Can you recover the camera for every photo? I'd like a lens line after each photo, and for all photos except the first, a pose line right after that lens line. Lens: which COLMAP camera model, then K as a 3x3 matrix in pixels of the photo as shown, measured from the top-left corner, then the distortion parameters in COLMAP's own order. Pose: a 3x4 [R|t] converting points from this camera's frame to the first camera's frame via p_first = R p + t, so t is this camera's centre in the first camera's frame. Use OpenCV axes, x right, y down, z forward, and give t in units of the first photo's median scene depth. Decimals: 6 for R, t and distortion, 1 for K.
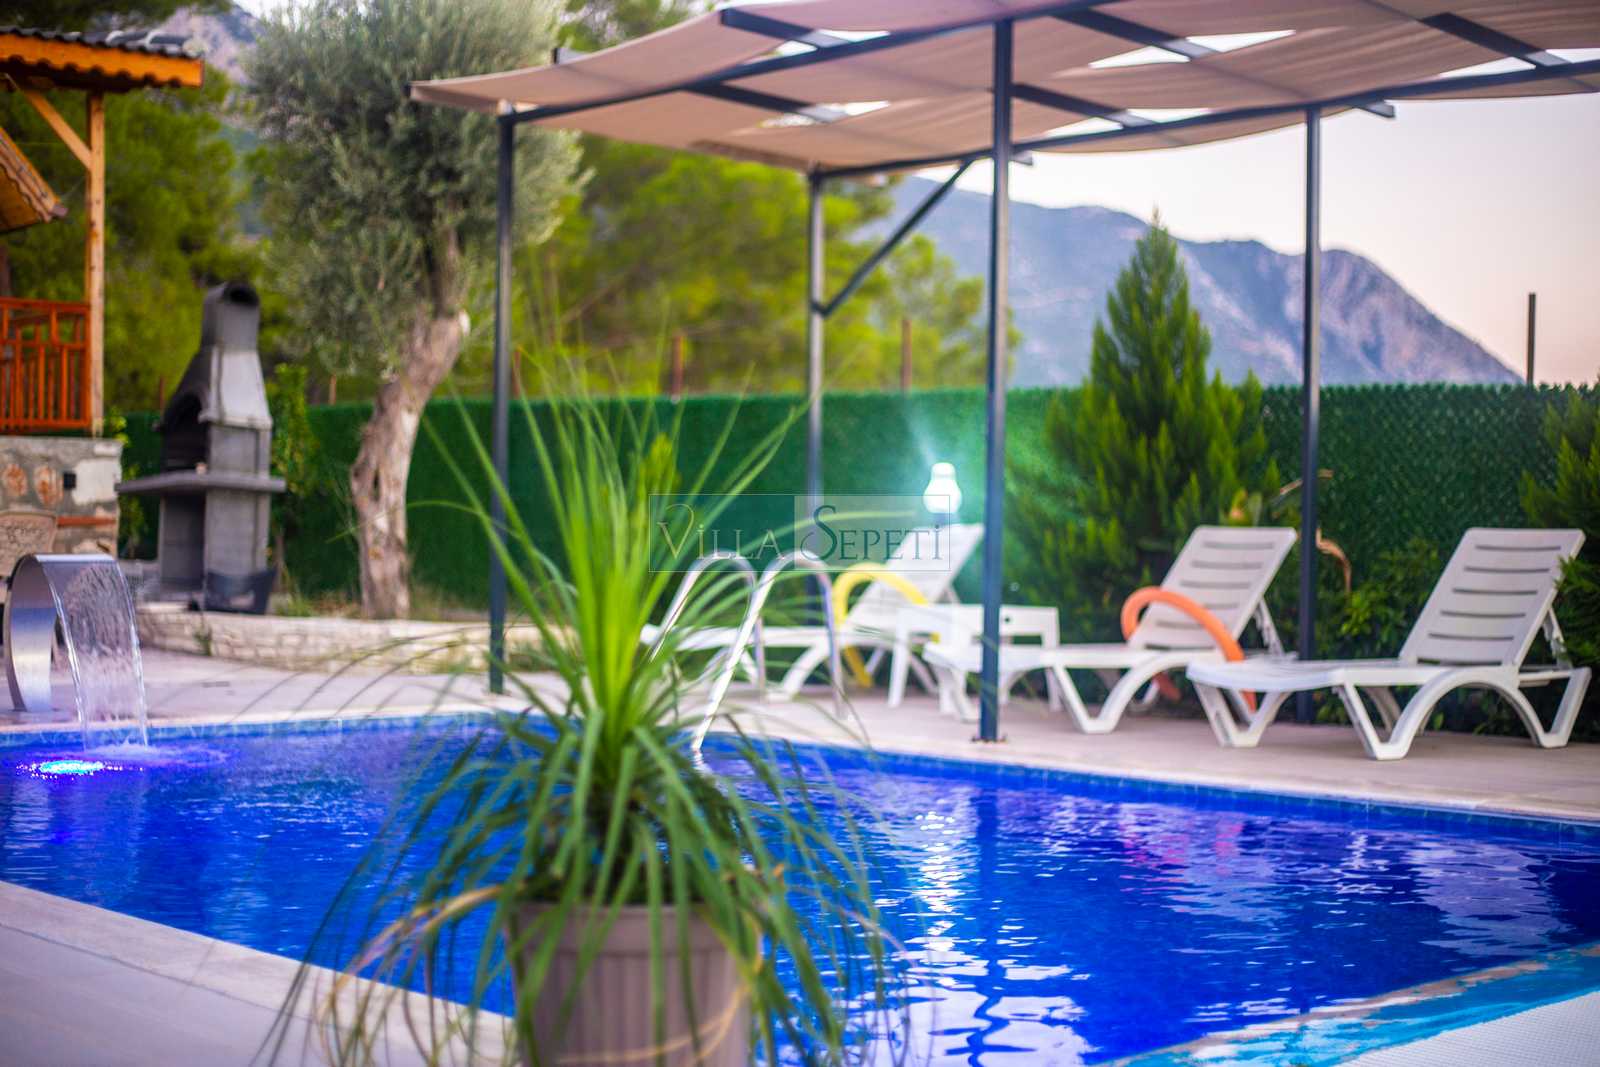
lens RADIAL K [[2315.9, 0, 774.7], [0, 2315.9, 595.9], [0, 0, 1]] dist [-0.079520, 0.000000]
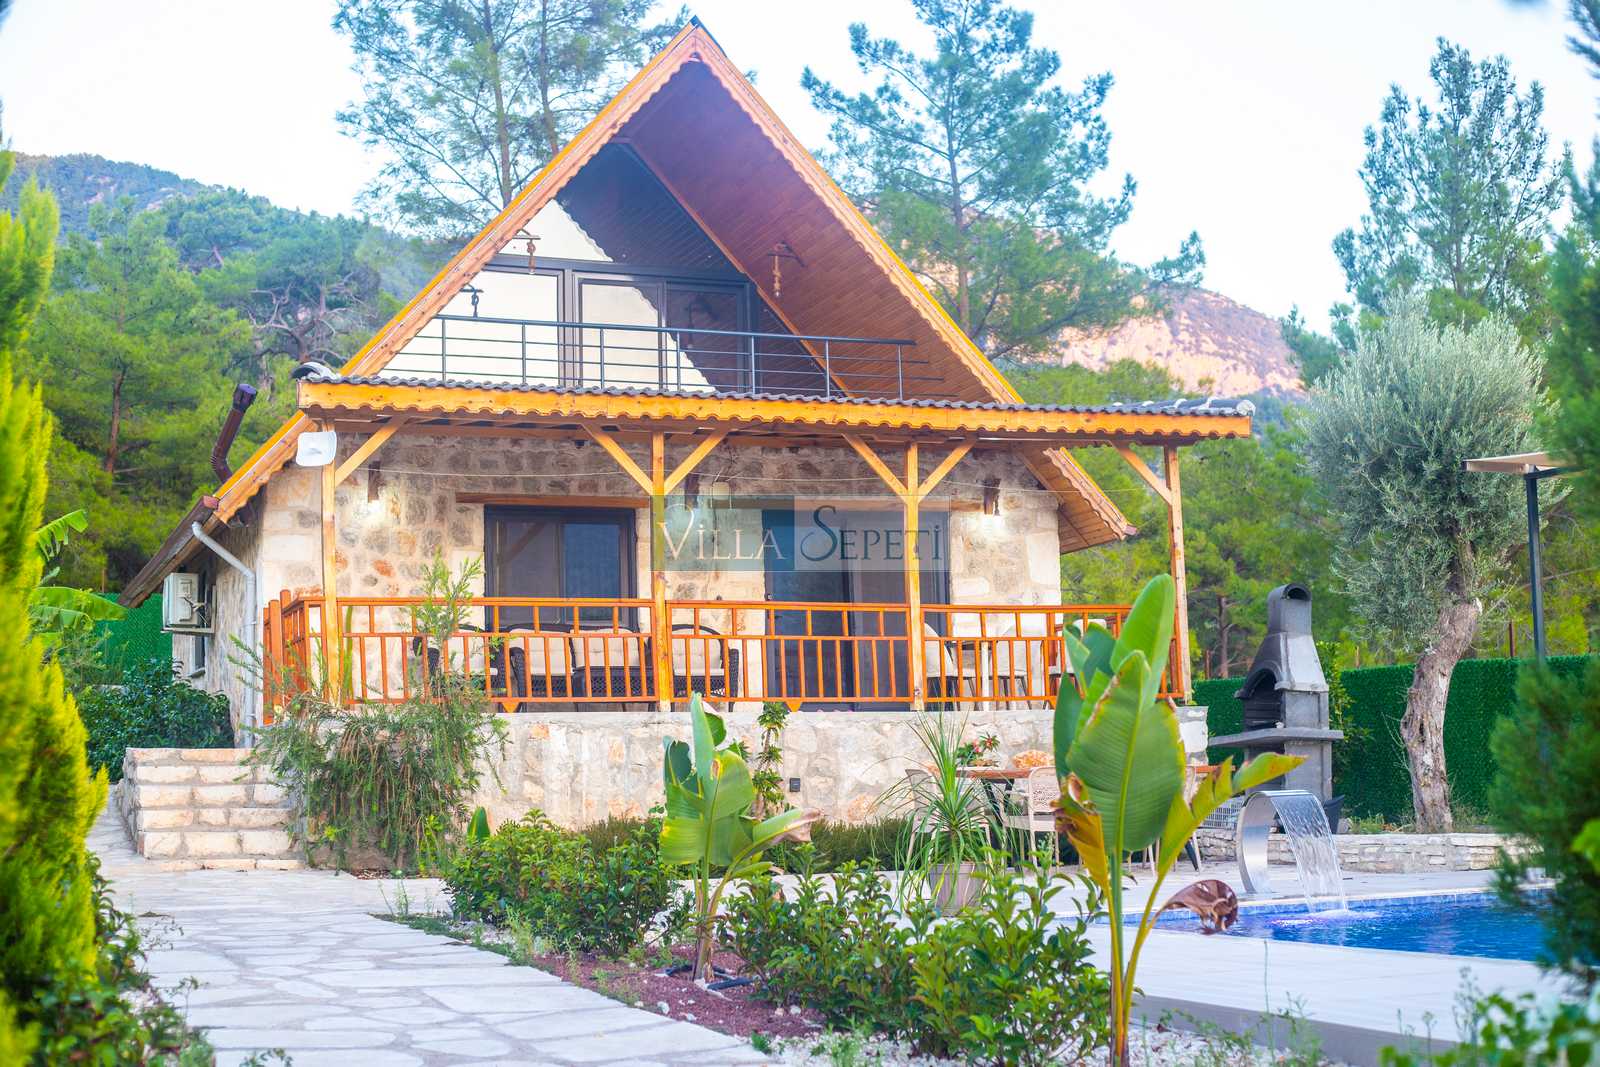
lens RADIAL K [[2315.9, 0, 818.1], [0, 2315.9, 540.9], [0, 0, 1]] dist [-0.079520, 0.000000]
pose [[0.935461, -0.073781, -0.345642, -0.030960], [0.029803, 0.990952, -0.130867, 0.006424], [0.352170, 0.112120, 0.929196, -0.374862]]
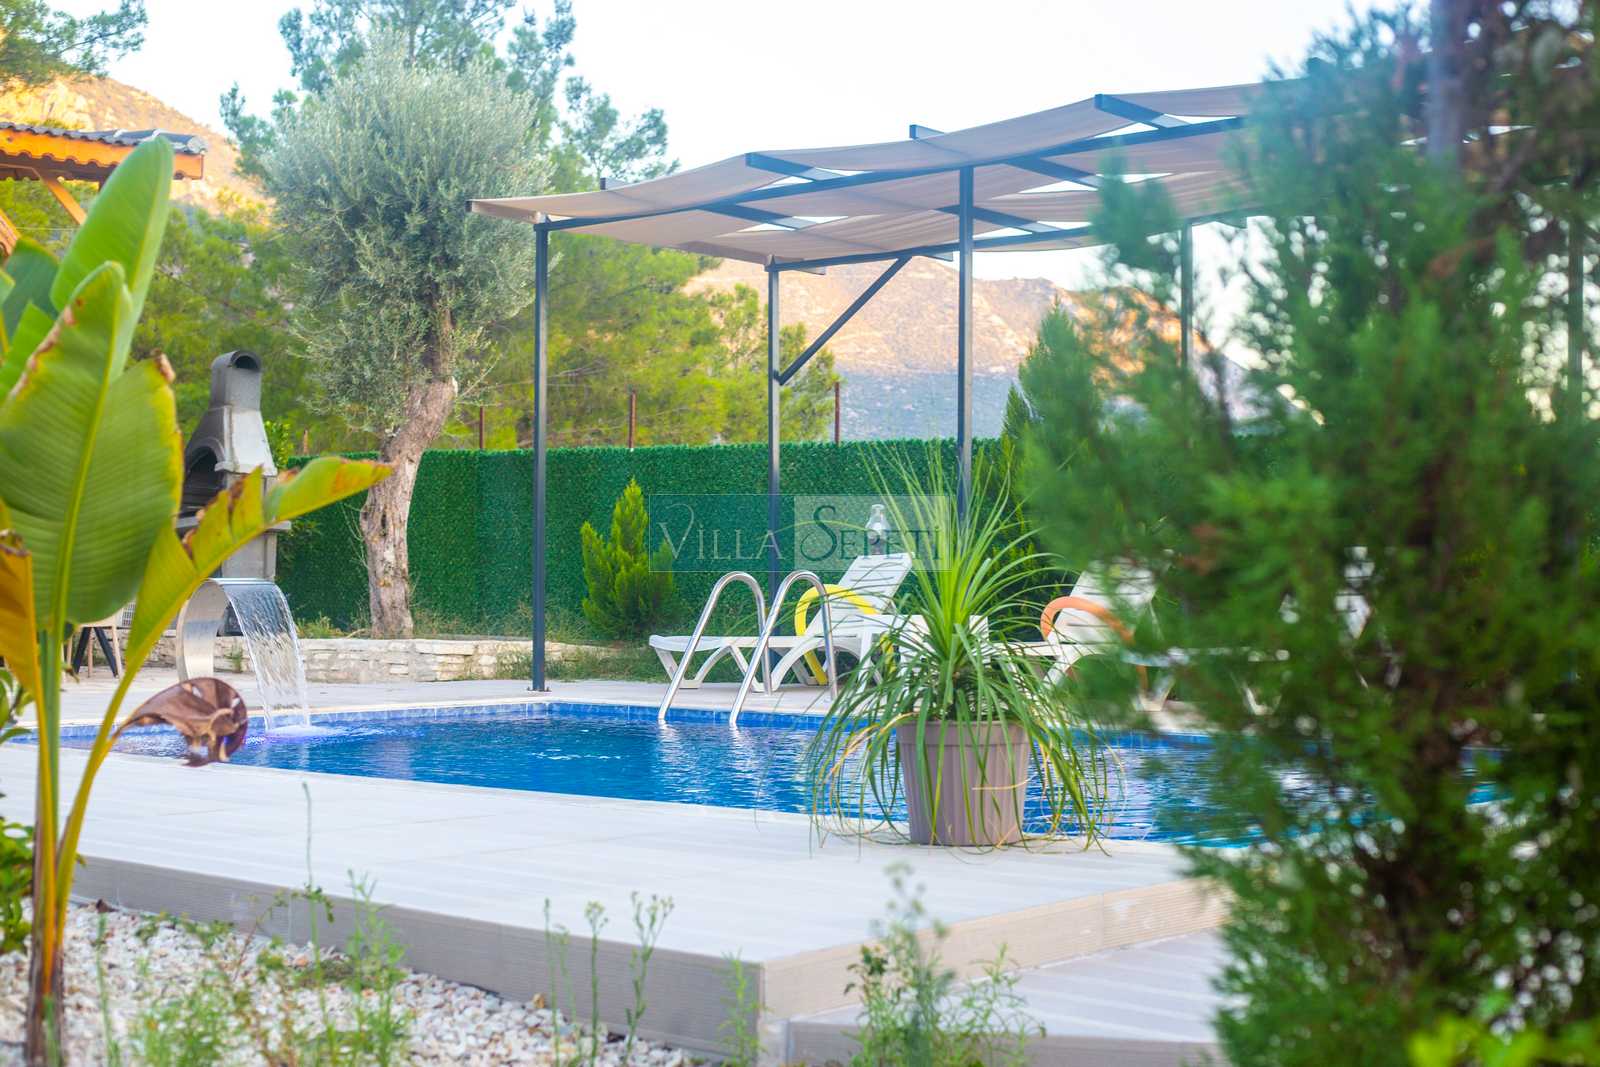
lens RADIAL K [[2315.9, 0, 769.3], [0, 2315.9, 578.2], [0, 0, 1]] dist [-0.079520, 0.000000]
pose [[0.996113, -0.011504, 0.087329, -0.080640], [0.013757, 0.999587, -0.025239, 0.011702], [-0.087002, 0.026342, 0.995860, -0.187245]]
